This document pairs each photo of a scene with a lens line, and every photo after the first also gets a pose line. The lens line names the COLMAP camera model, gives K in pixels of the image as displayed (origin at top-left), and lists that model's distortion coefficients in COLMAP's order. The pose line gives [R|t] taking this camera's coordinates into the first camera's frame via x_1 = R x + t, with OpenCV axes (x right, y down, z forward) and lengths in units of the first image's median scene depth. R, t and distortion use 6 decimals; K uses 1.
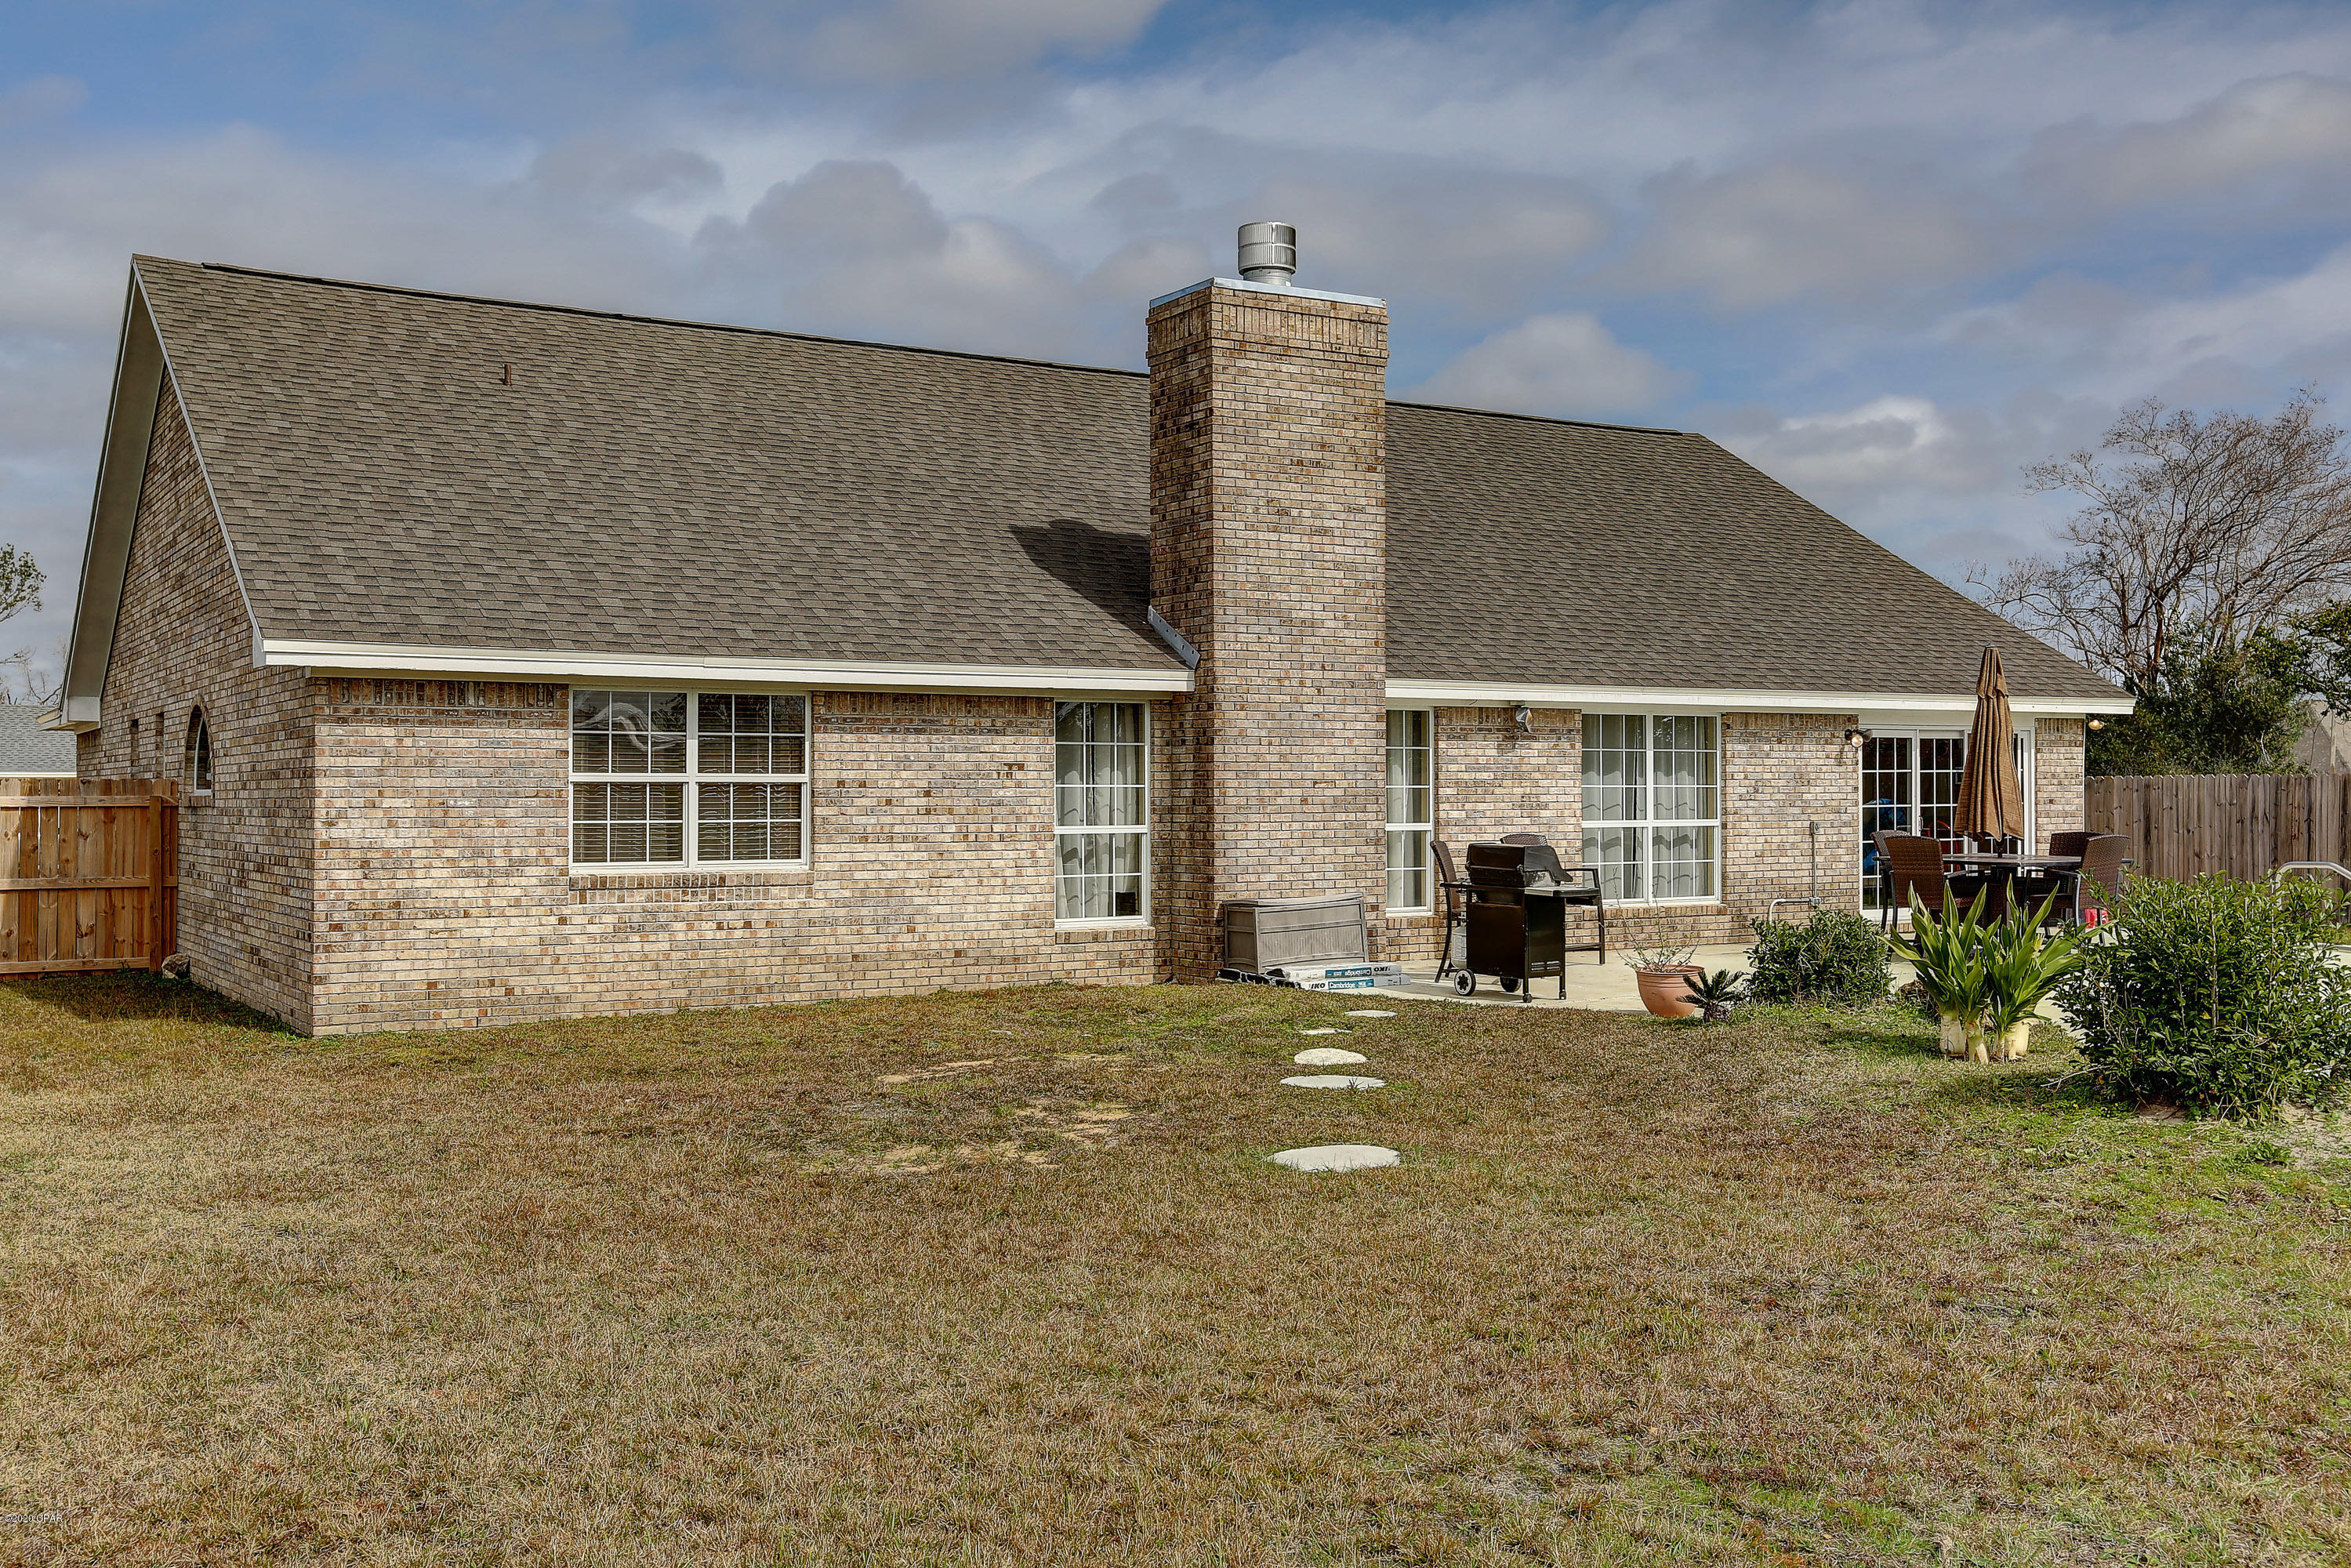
lens RADIAL K [[2241.3, 0, 1159.5], [0, 2241.3, 789.8], [0, 0, 1]] dist [0.064334, 0.000000]
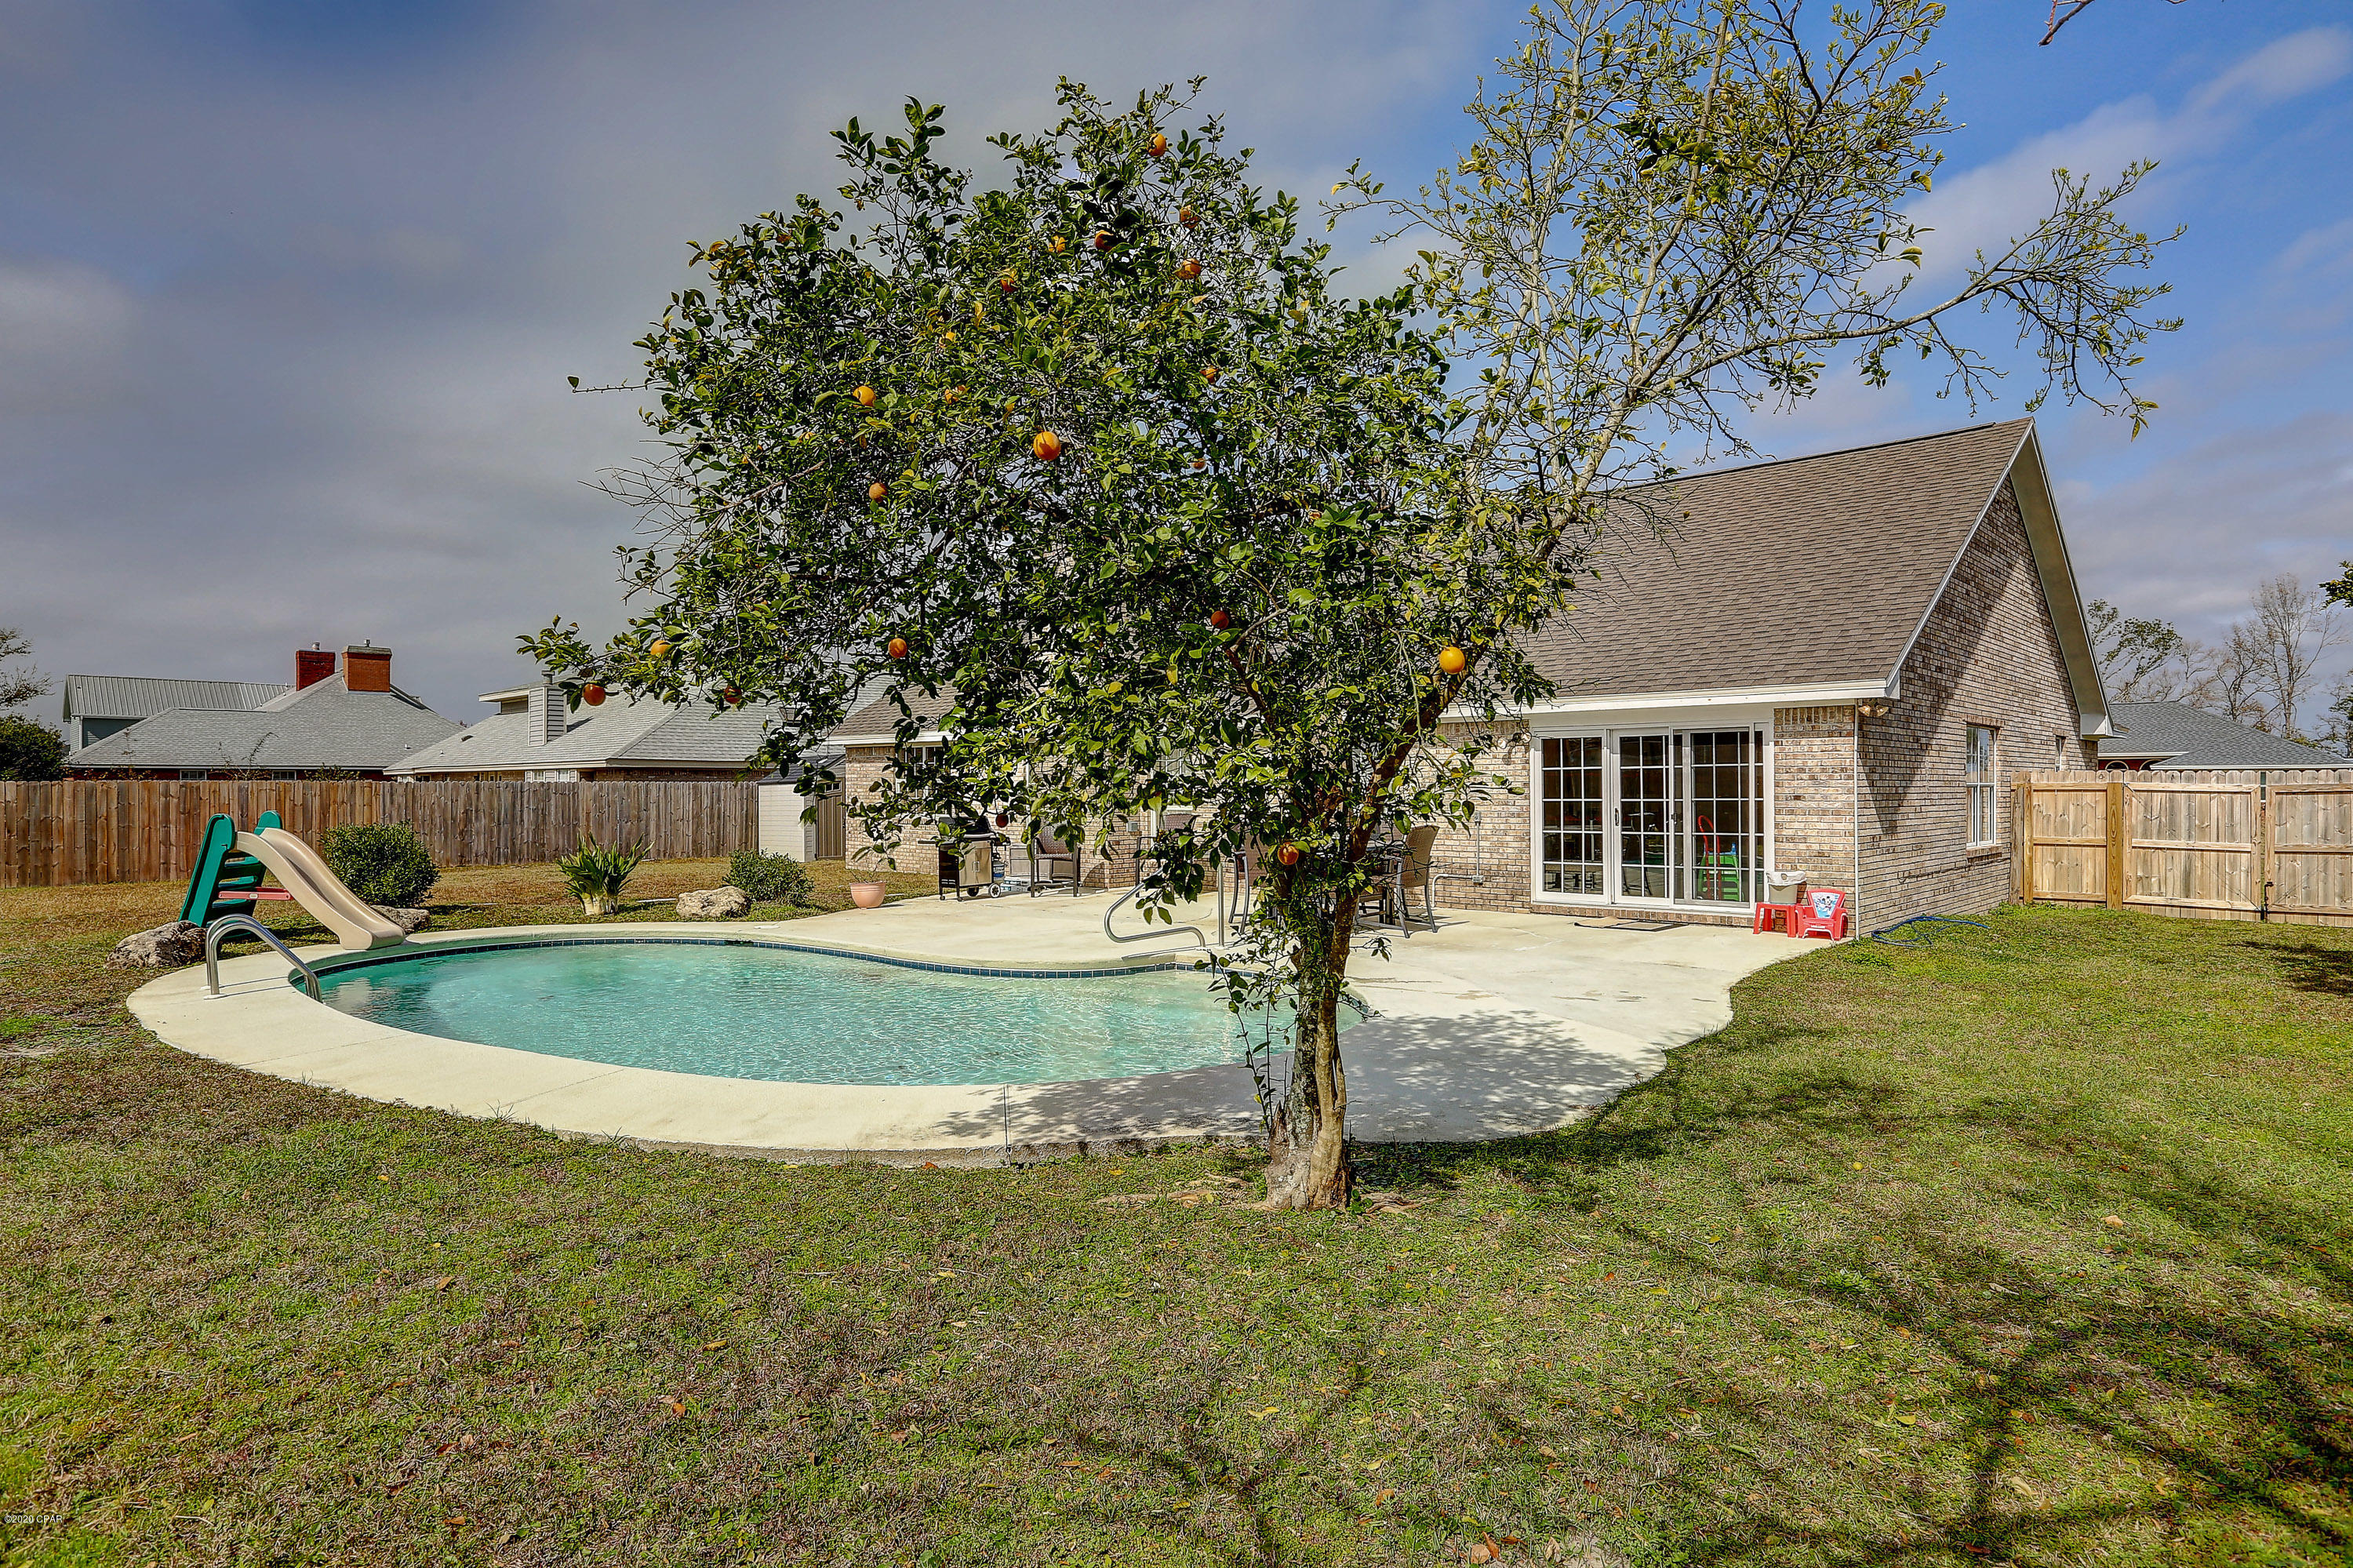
lens RADIAL K [[1192.9, 0, 1192.2], [0, 1192.9, 782.1], [0, 0, 1]] dist [-0.022055, -0.000146]
pose [[0.246236, 0.001166, -0.969209, 1.141738], [0.007156, 0.999970, 0.003021, -0.006294], [0.969184, -0.007679, 0.246220, 0.919097]]
